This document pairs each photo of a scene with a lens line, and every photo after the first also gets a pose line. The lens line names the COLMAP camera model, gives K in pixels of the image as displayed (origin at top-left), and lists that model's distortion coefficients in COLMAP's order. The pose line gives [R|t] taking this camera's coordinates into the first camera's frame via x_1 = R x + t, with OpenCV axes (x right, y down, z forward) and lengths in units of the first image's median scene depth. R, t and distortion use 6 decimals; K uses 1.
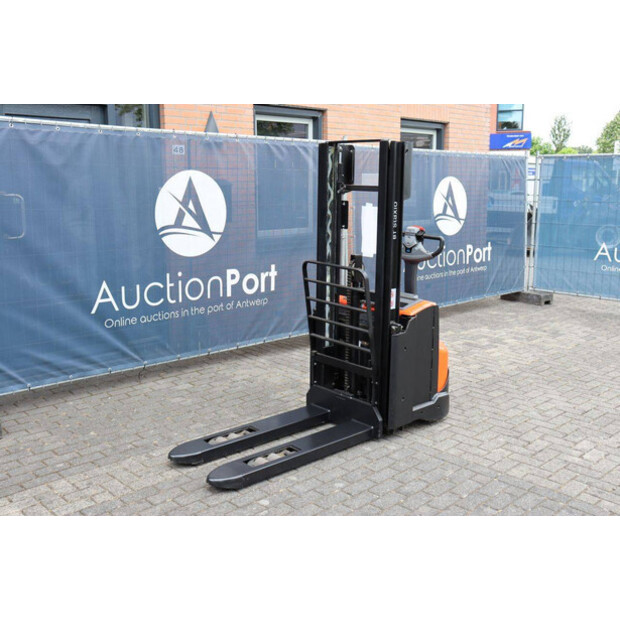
lens RADIAL K [[660.4, 0, 318.1], [0, 660.4, 304.4], [0, 0, 1]] dist [-0.082054, 0.156191]
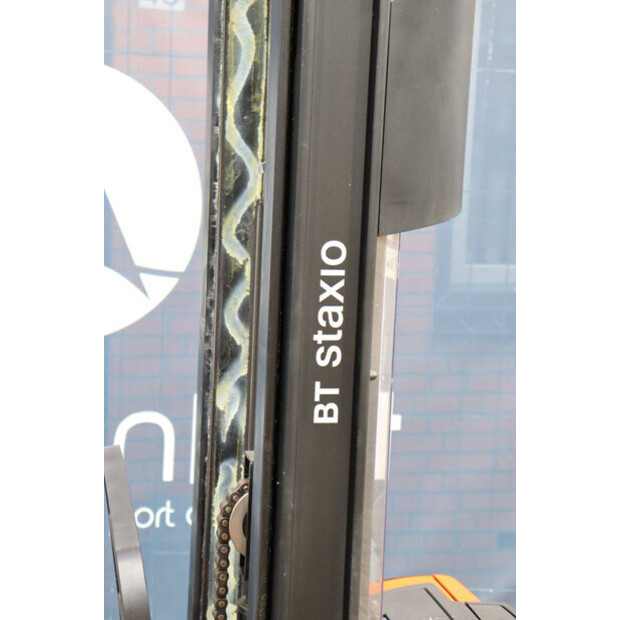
lens RADIAL K [[1452.2, 0, 310.0], [0, 1452.2, 310.0], [0, 0, 1]] dist [0.513044, 0.198589]
pose [[0.863846, 0.107944, -0.492055, 0.272247], [-0.127850, 0.991770, -0.006883, -0.108172], [0.487262, 0.068855, 0.870537, 0.507089]]
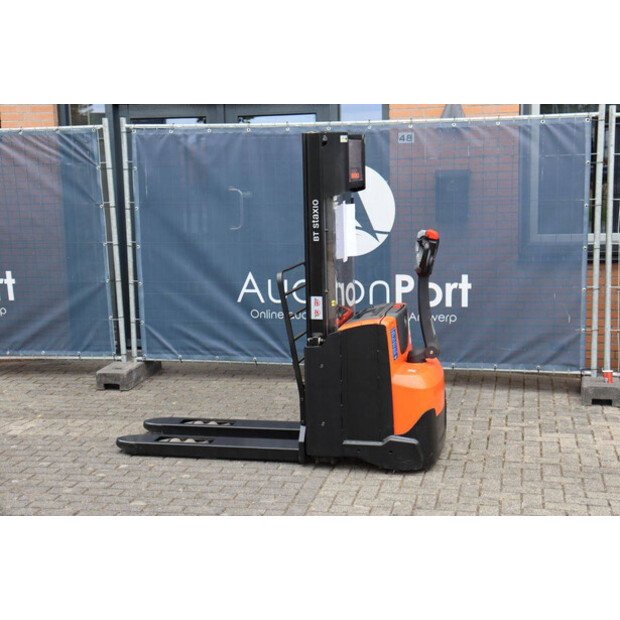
lens RADIAL K [[984.9, 0, 314.5], [0, 984.9, 302.1], [0, 0, 1]] dist [0.127728, 0.220542]
pose [[0.553049, 0.093797, -0.827852, 1.032285], [-0.129560, 0.991237, 0.025756, -0.042239], [0.823013, 0.093013, 0.560355, 0.208868]]
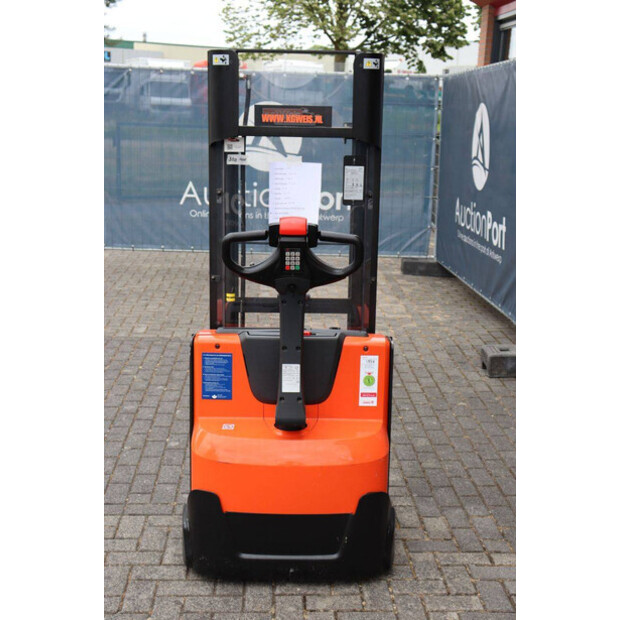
lens RADIAL K [[892.5, 0, 301.2], [0, 892.5, 305.6], [0, 0, 1]] dist [0.031444, 0.486198]
pose [[-0.671784, 0.140345, -0.727330, 0.593778], [-0.168133, 0.927371, 0.334237, -0.263580], [0.721413, 0.346823, -0.599397, 1.351411]]
